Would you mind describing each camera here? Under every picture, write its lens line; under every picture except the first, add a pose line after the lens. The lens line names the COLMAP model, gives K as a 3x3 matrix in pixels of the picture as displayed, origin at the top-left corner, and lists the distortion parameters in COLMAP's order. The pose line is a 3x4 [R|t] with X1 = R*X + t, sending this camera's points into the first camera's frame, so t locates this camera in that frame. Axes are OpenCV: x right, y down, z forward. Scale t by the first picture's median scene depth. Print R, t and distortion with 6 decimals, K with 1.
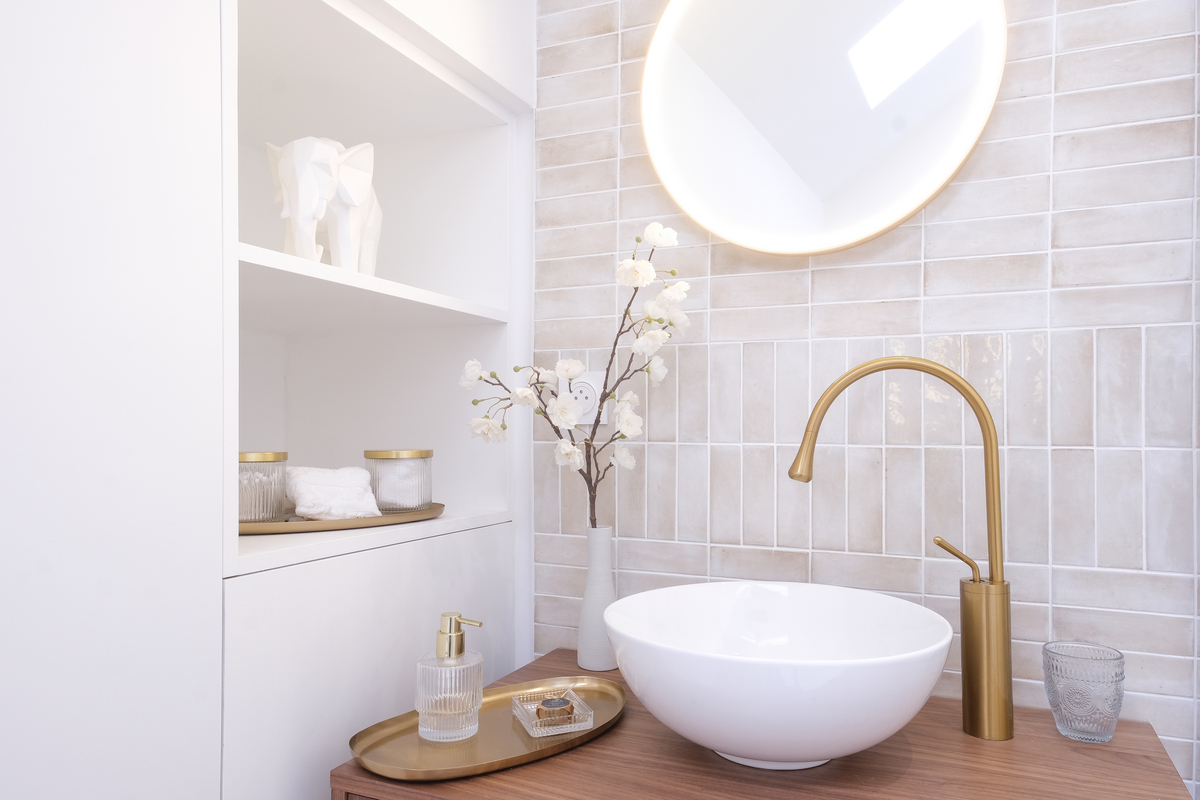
lens RADIAL K [[842.4, 0, 606.0], [0, 842.4, 406.7], [0, 0, 1]] dist [0.008004, 0.004762]
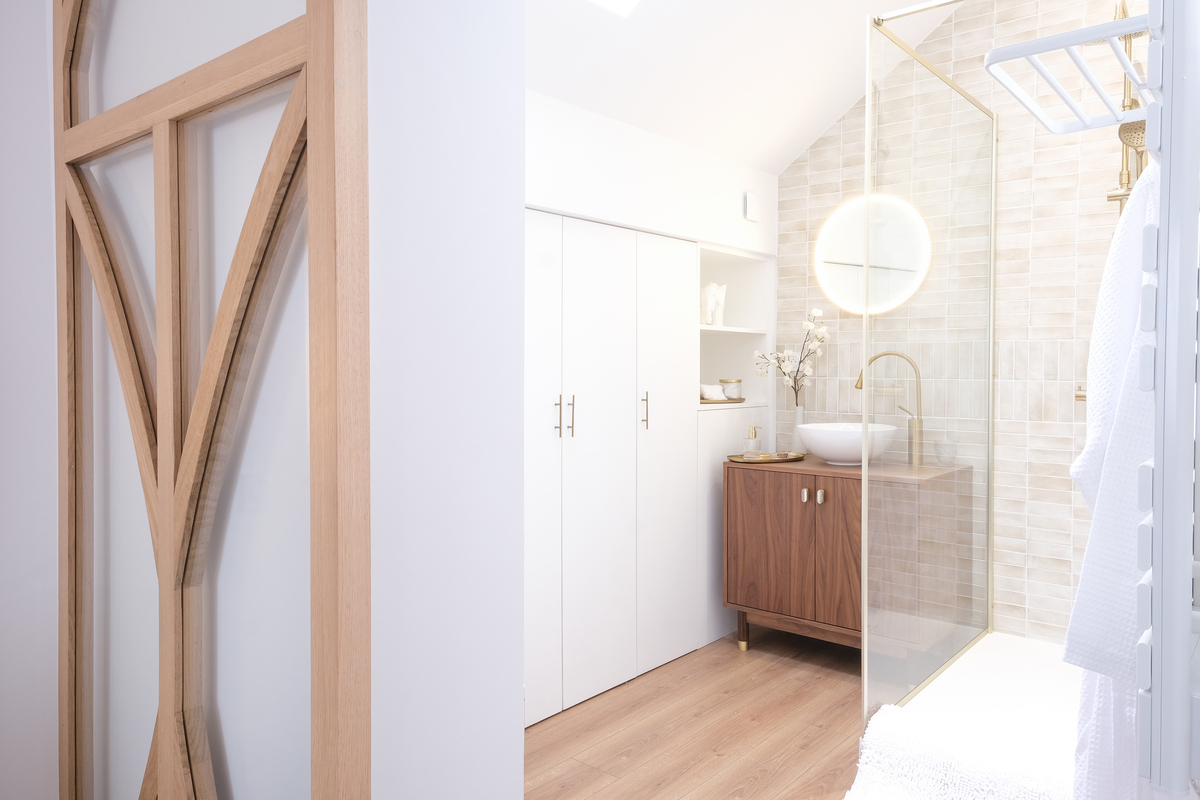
lens RADIAL K [[842.4, 0, 610.4], [0, 842.4, 388.3], [0, 0, 1]] dist [0.008004, 0.004762]
pose [[0.963382, 0.008051, -0.268011, 0.150775], [0.005345, 0.998774, 0.049217, -0.069466], [0.268078, -0.048847, 0.962158, -2.065417]]
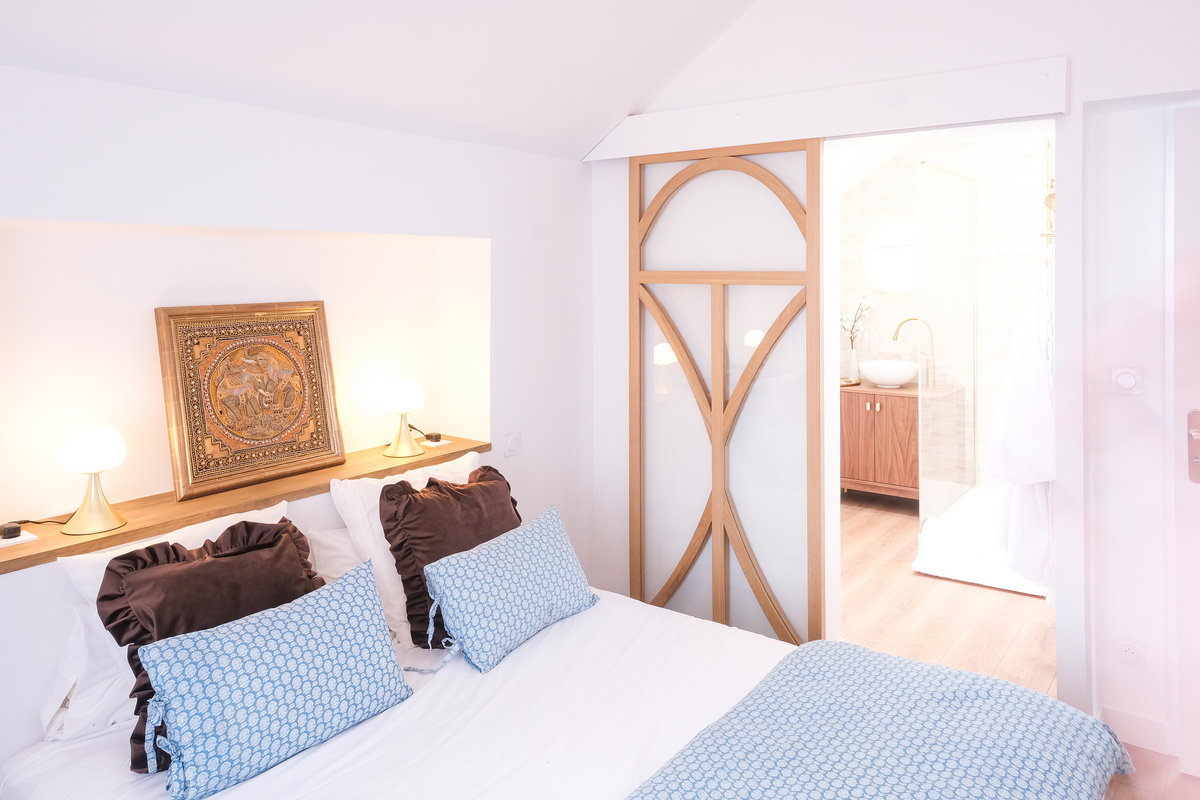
lens RADIAL K [[842.4, 0, 616.0], [0, 842.4, 288.5], [0, 0, 1]] dist [0.008004, 0.004762]
pose [[0.977972, -0.003518, -0.208705, -0.328142], [0.011563, 0.999236, 0.037343, -0.392191], [0.208414, -0.038933, 0.977266, -3.909267]]
